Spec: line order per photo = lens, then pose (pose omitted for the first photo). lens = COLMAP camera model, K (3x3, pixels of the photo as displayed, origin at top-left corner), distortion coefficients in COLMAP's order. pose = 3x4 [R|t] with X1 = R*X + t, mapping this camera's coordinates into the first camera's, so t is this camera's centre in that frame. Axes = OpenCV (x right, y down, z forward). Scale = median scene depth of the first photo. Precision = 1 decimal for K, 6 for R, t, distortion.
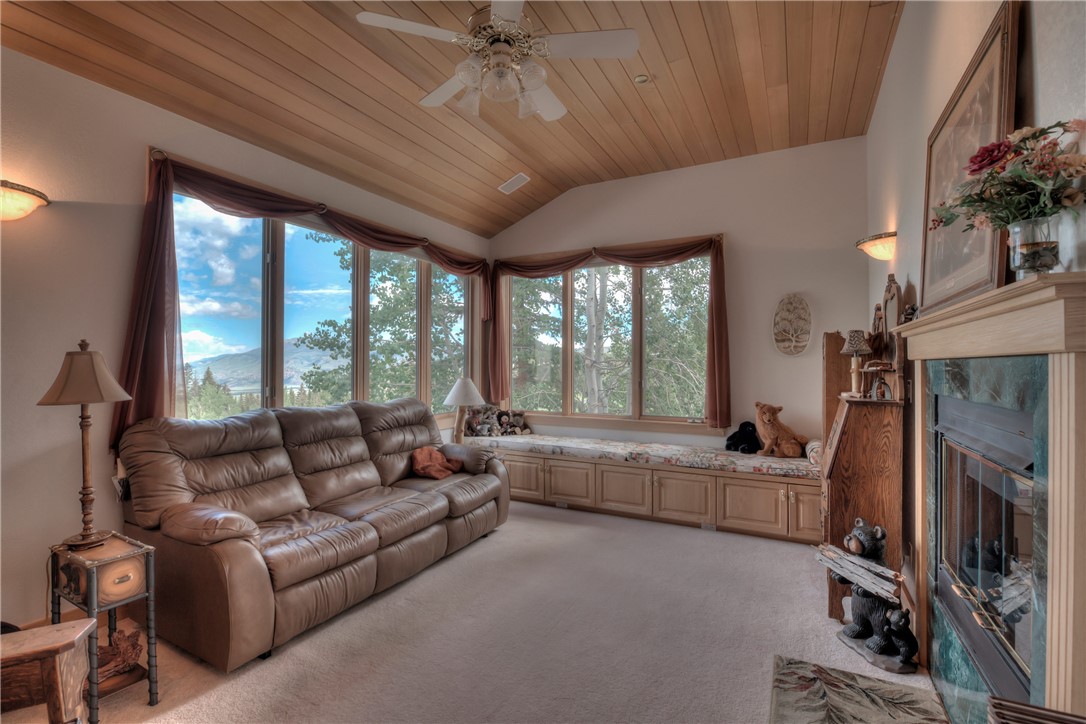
lens RADIAL K [[513.3, 0, 567.5], [0, 513.3, 369.1], [0, 0, 1]] dist [-0.012440, -0.000222]
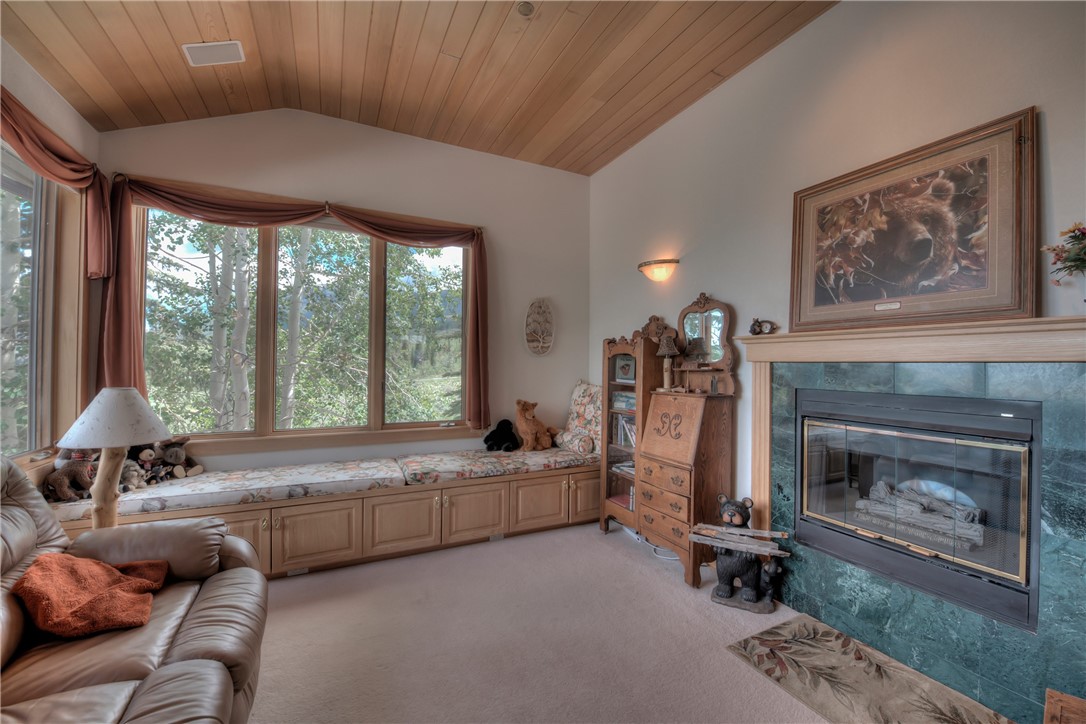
lens RADIAL K [[429.5, 0, 542.3], [0, 429.5, 362.6], [0, 0, 1]] dist [-0.016679, -0.000527]
pose [[0.598103, 0.006552, 0.801392, -0.288808], [-0.001986, 0.999976, -0.006694, -0.004260], [-0.801416, 0.002412, 0.598102, 0.445655]]
